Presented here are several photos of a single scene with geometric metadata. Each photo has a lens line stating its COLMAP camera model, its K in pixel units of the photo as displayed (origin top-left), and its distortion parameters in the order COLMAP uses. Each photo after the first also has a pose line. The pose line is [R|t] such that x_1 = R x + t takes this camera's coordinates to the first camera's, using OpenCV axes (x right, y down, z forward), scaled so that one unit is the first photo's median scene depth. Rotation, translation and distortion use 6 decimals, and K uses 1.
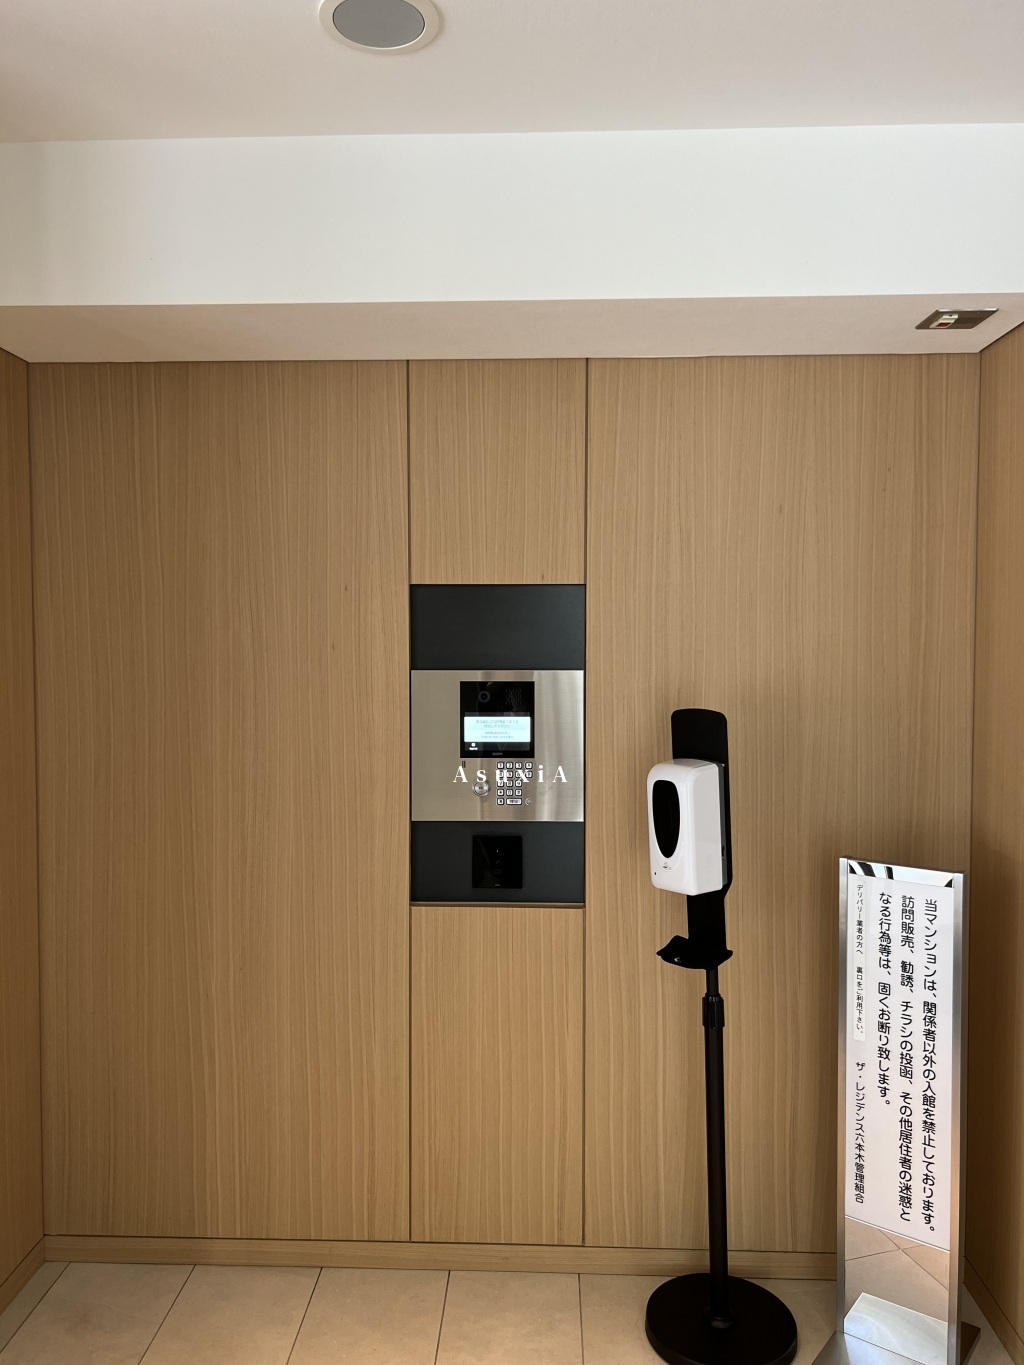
lens RADIAL K [[1029.4, 0, 508.1], [0, 1029.4, 689.3], [0, 0, 1]] dist [0.027725, -0.009556]
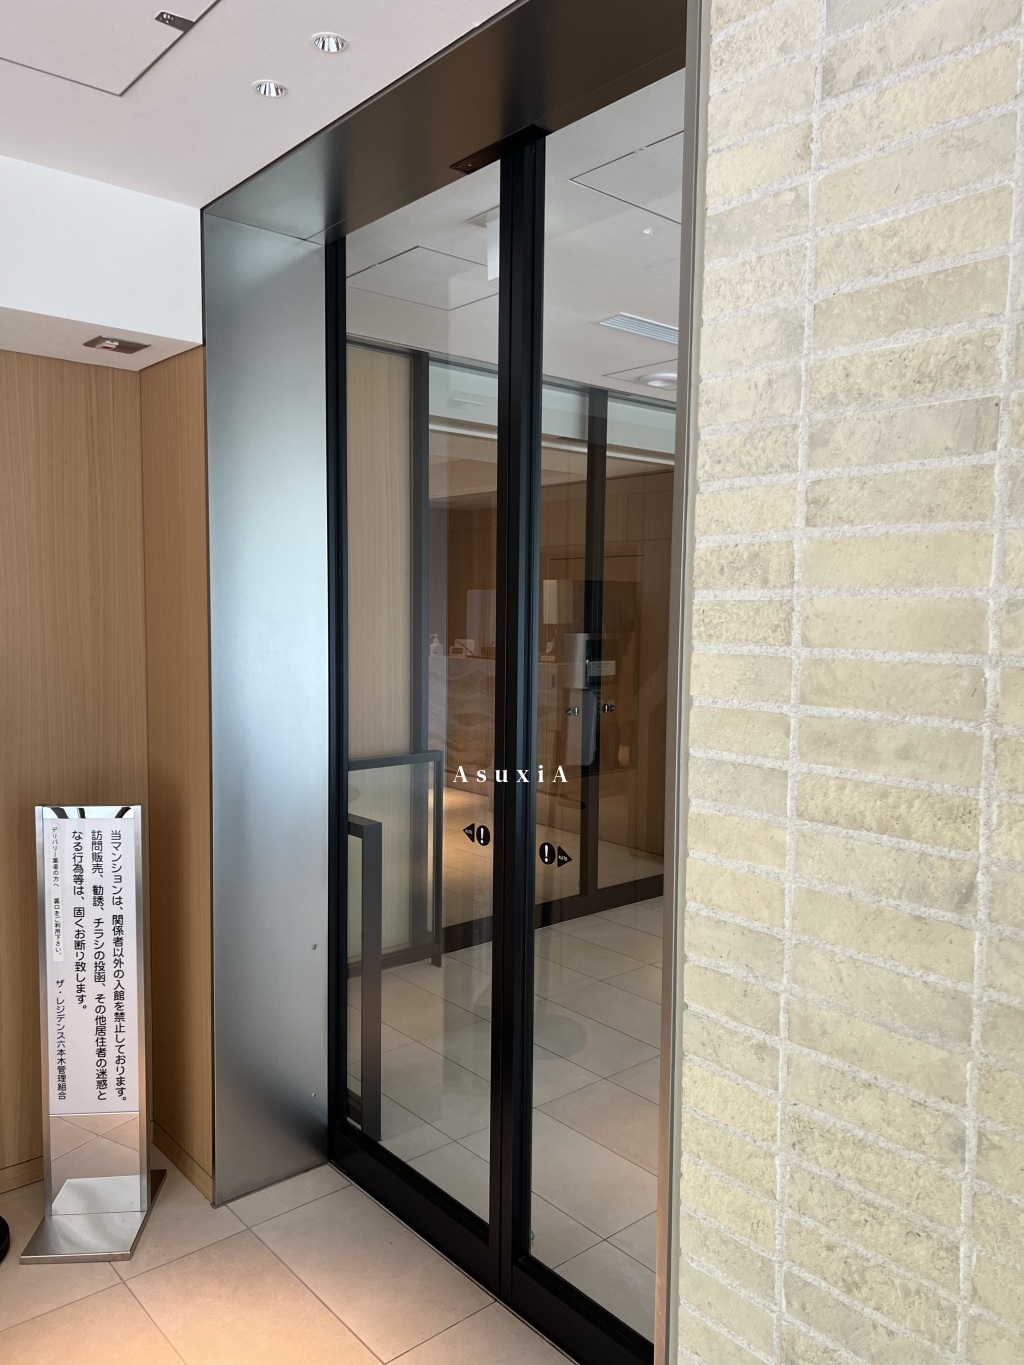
lens RADIAL K [[1029.4, 0, 505.9], [0, 1029.4, 686.2], [0, 0, 1]] dist [0.027725, -0.009556]
pose [[0.735349, -0.051064, 0.675762, -0.058330], [0.013378, 0.998057, 0.060860, -0.029610], [-0.677556, -0.035713, 0.734603, -0.174705]]
